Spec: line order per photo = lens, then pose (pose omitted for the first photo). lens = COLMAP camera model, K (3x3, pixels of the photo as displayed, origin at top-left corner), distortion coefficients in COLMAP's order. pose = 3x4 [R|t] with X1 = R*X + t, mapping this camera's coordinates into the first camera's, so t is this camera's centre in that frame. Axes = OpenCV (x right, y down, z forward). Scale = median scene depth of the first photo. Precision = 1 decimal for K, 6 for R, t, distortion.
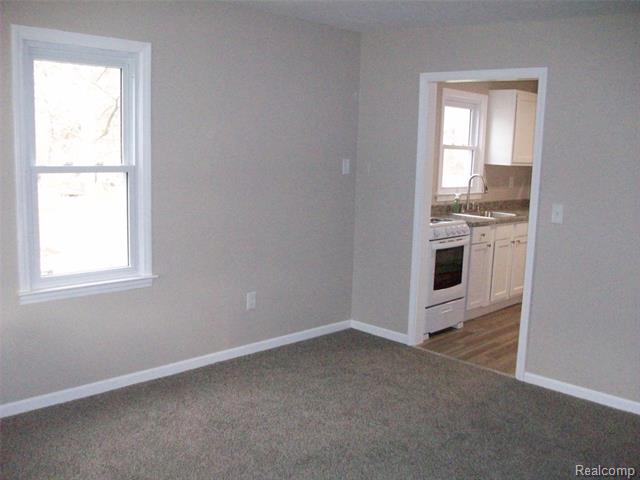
lens RADIAL K [[646.7, 0, 321.5], [0, 646.7, 256.4], [0, 0, 1]] dist [-0.151968, 0.098207]
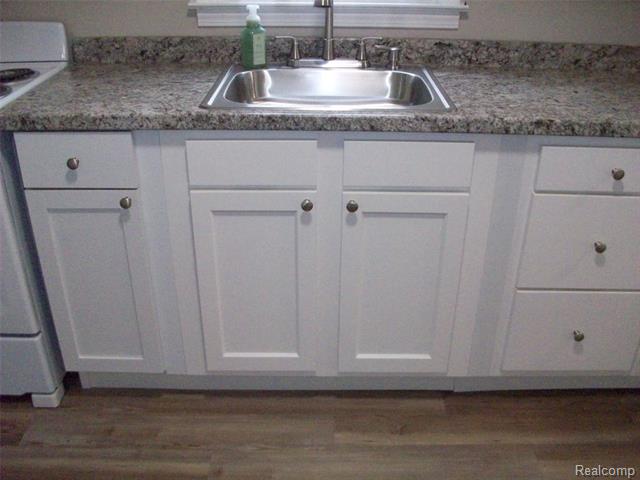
lens RADIAL K [[646.7, 0, 321.5], [0, 646.7, 256.4], [0, 0, 1]] dist [-0.151968, 0.098207]
pose [[0.691436, 0.321188, -0.647113, 0.515896], [-0.108384, 0.931715, 0.346640, -0.102558], [0.714262, -0.169543, 0.679033, 0.874733]]
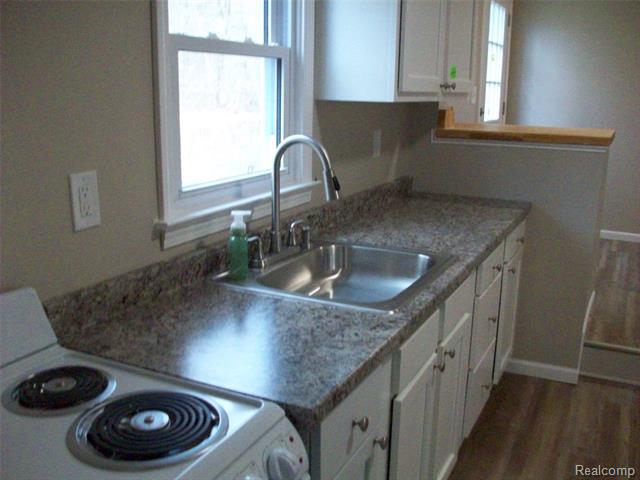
lens RADIAL K [[646.7, 0, 321.5], [0, 646.7, 256.4], [0, 0, 1]] dist [-0.151968, 0.098207]
pose [[0.952011, -0.094017, 0.291265, 0.178307], [0.065647, 0.992228, 0.105710, -0.115469], [-0.298939, -0.081517, 0.950784, 0.788828]]
